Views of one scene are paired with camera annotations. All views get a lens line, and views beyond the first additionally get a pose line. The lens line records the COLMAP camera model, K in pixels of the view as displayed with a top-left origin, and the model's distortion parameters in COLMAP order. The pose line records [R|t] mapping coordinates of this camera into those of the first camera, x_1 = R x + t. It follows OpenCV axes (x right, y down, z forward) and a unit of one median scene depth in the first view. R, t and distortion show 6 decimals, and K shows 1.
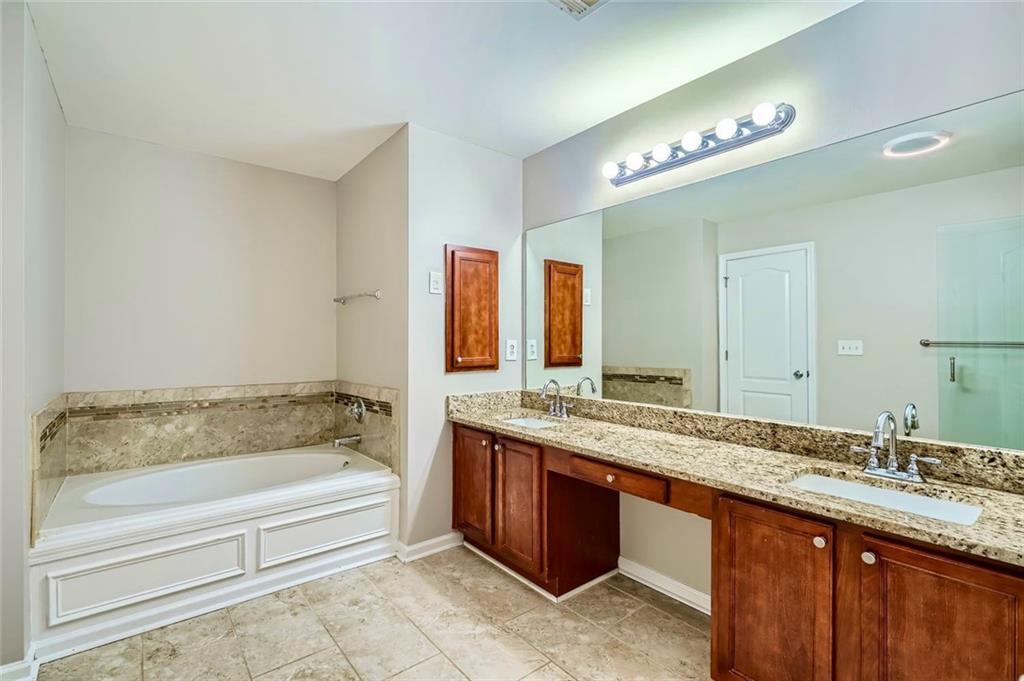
lens RADIAL K [[467.0, 0, 513.6], [0, 467.0, 341.8], [0, 0, 1]] dist [-0.001659, -0.000102]
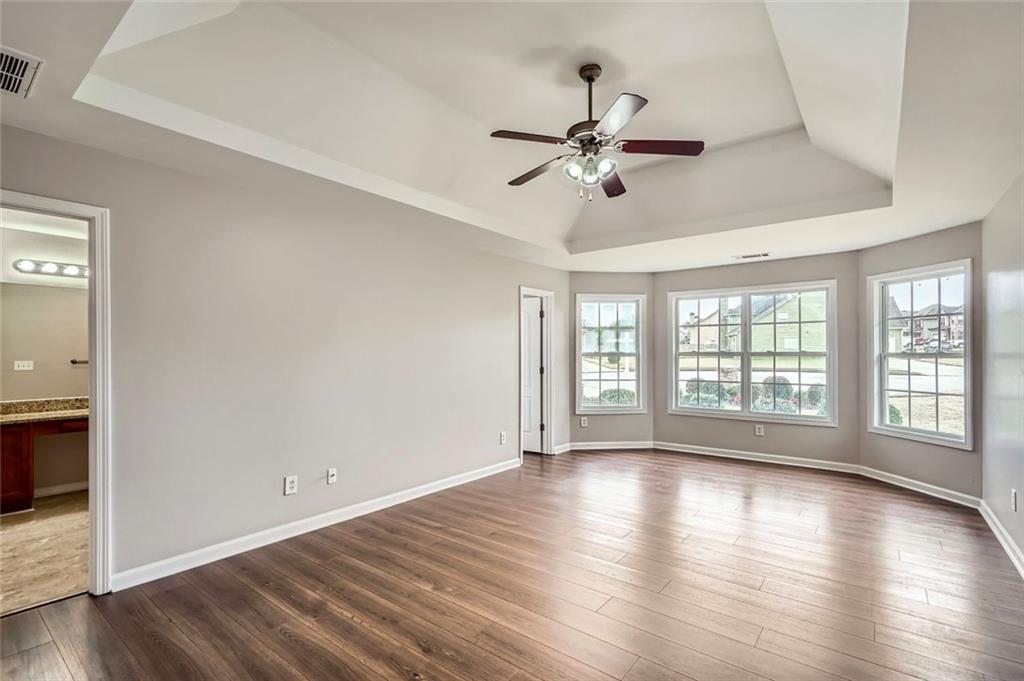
lens RADIAL K [[472.0, 0, 514.7], [0, 472.0, 350.6], [0, 0, 1]] dist [0.000171, -0.000045]
pose [[-0.226646, 0.001988, 0.973975, -1.918627], [0.005538, 0.999984, -0.000753, -0.044576], [-0.973962, 0.005223, -0.226653, -0.366780]]
